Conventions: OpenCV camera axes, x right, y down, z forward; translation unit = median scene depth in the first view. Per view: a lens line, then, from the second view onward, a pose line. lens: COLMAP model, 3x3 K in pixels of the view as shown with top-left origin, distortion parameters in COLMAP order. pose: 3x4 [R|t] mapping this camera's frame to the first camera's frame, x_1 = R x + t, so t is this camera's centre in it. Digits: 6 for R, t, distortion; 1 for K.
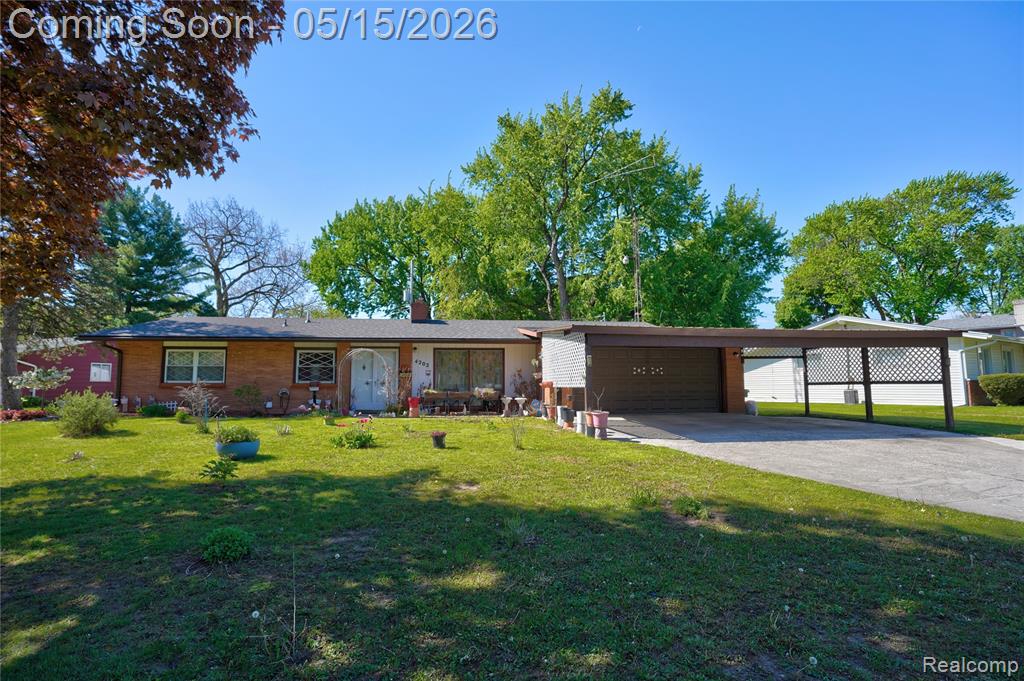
lens RADIAL K [[507.2, 0, 512.0], [0, 507.2, 340.5], [0, 0, 1]] dist [-0.058837, 0.030306]
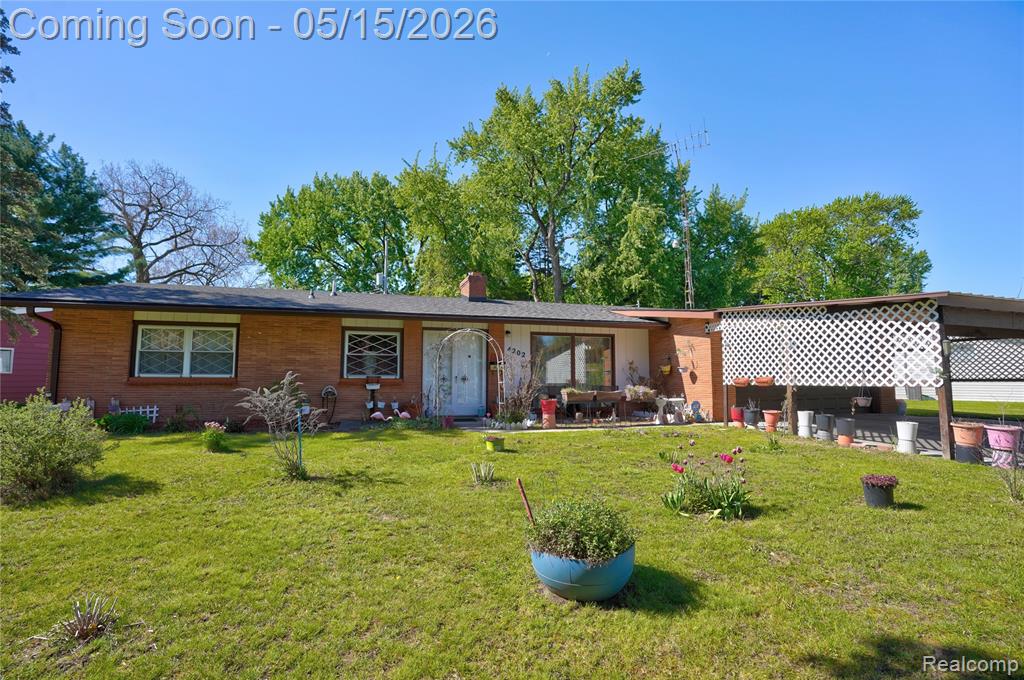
lens RADIAL K [[473.1, 0, 513.8], [0, 473.1, 337.2], [0, 0, 1]] dist [-0.066438, 0.026588]
pose [[0.982321, 0.019159, 0.186223, -0.159067], [-0.019858, 0.999801, 0.001887, 0.011106], [-0.186150, -0.005552, 0.982506, 0.157442]]
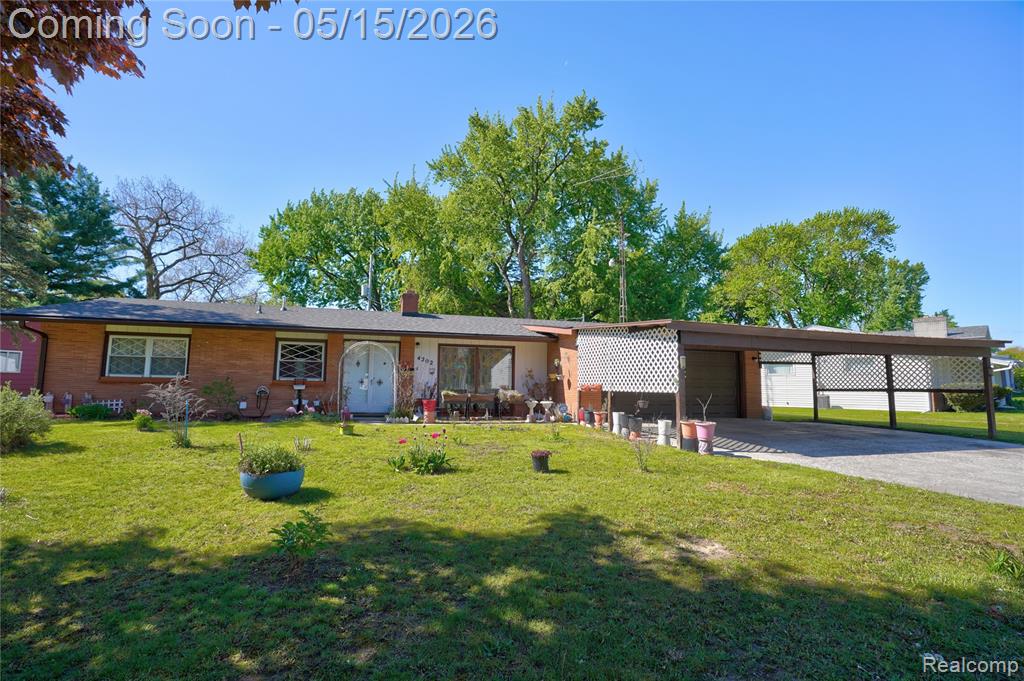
lens RADIAL K [[473.1, 0, 513.8], [0, 473.1, 337.7], [0, 0, 1]] dist [-0.066438, 0.026588]
pose [[0.986992, 0.032371, 0.157478, -0.079129], [-0.031002, 0.999457, -0.011142, 0.004856], [-0.157754, 0.006115, 0.987460, 0.078201]]
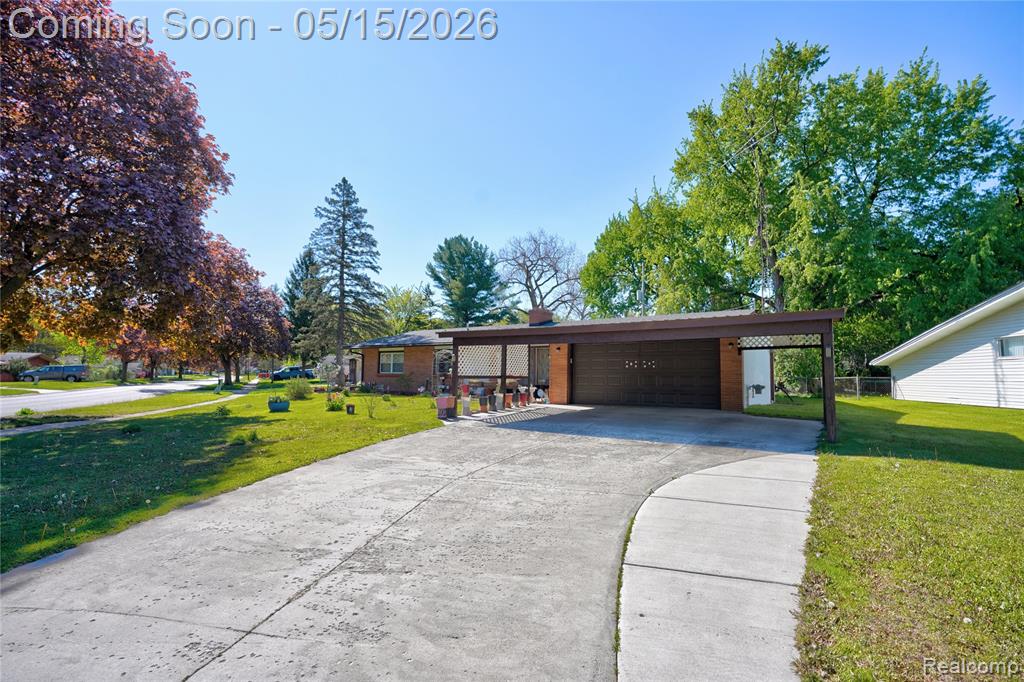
lens RADIAL K [[473.1, 0, 513.8], [0, 473.1, 338.2], [0, 0, 1]] dist [-0.066438, 0.026588]
pose [[0.748590, -0.041871, -0.661710, 0.328838], [0.048462, 0.998790, -0.008375, 0.001492], [0.661260, -0.025798, 0.749713, 0.056894]]
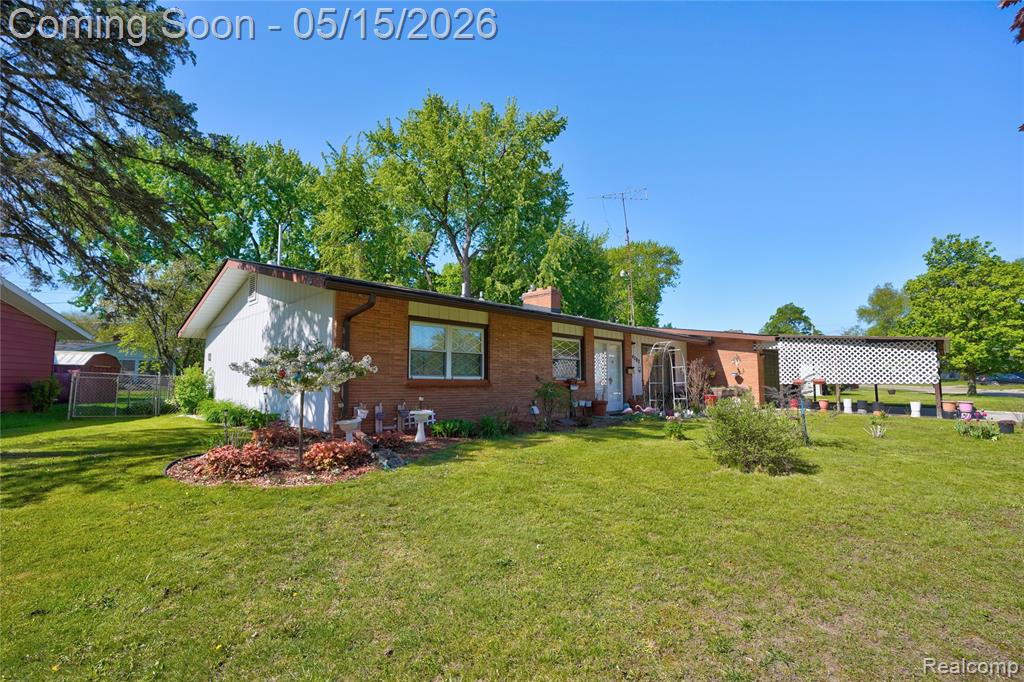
lens RADIAL K [[473.1, 0, 513.8], [0, 473.1, 338.2], [0, 0, 1]] dist [-0.066438, 0.026588]
pose [[0.762853, 0.062985, 0.643497, -0.464523], [-0.061268, 0.997807, -0.025033, 0.021570], [-0.643663, -0.020329, 0.765039, 0.243364]]
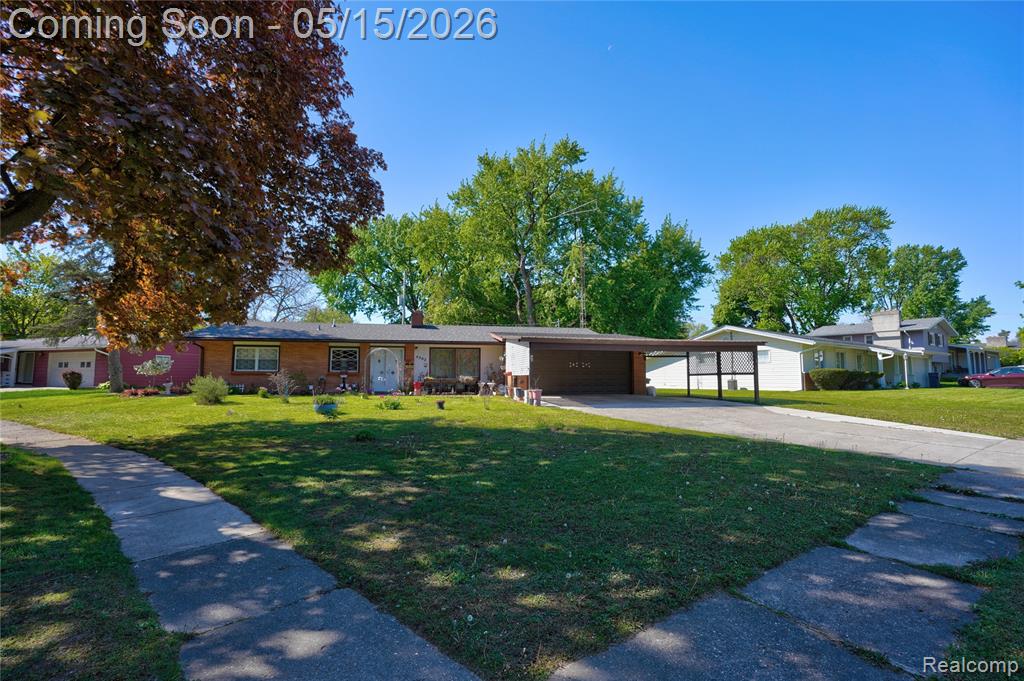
lens RADIAL K [[473.1, 0, 513.8], [0, 473.1, 337.7], [0, 0, 1]] dist [-0.066438, 0.026588]
pose [[0.998626, 0.010110, 0.051411, 0.004923], [-0.010423, 0.999929, 0.005830, -0.011144], [-0.051348, -0.006358, 0.998661, -0.158542]]
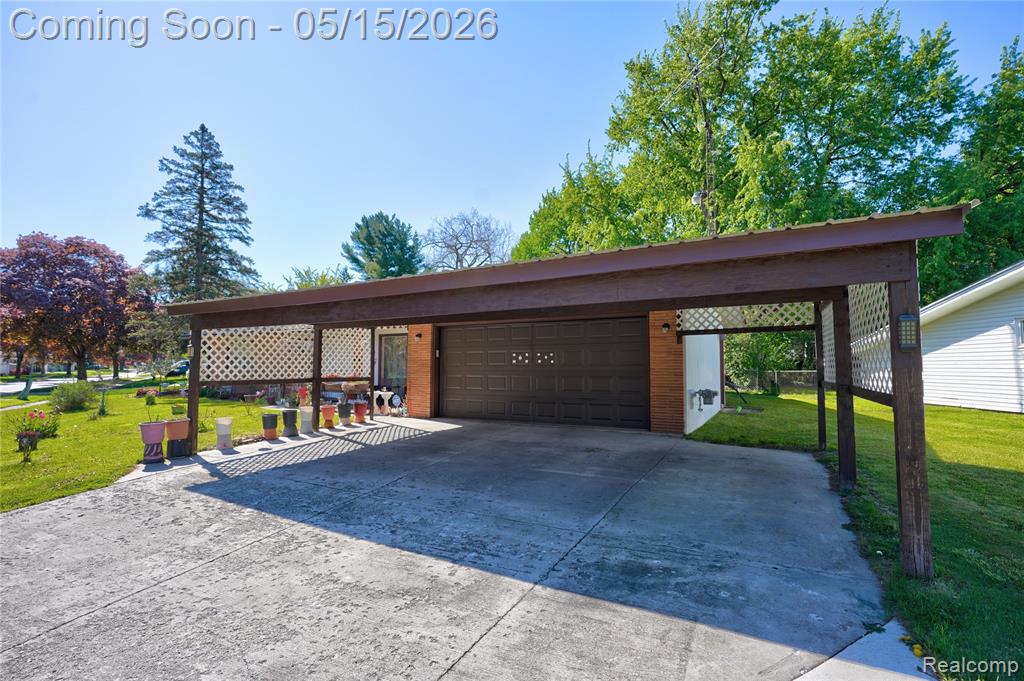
lens RADIAL K [[473.1, 0, 513.8], [0, 473.1, 337.7], [0, 0, 1]] dist [-0.066438, 0.026588]
pose [[0.815552, -0.033346, -0.577722, 0.283355], [0.052036, 0.998520, 0.015823, 0.010125], [0.576340, -0.042966, 0.816080, 0.221501]]
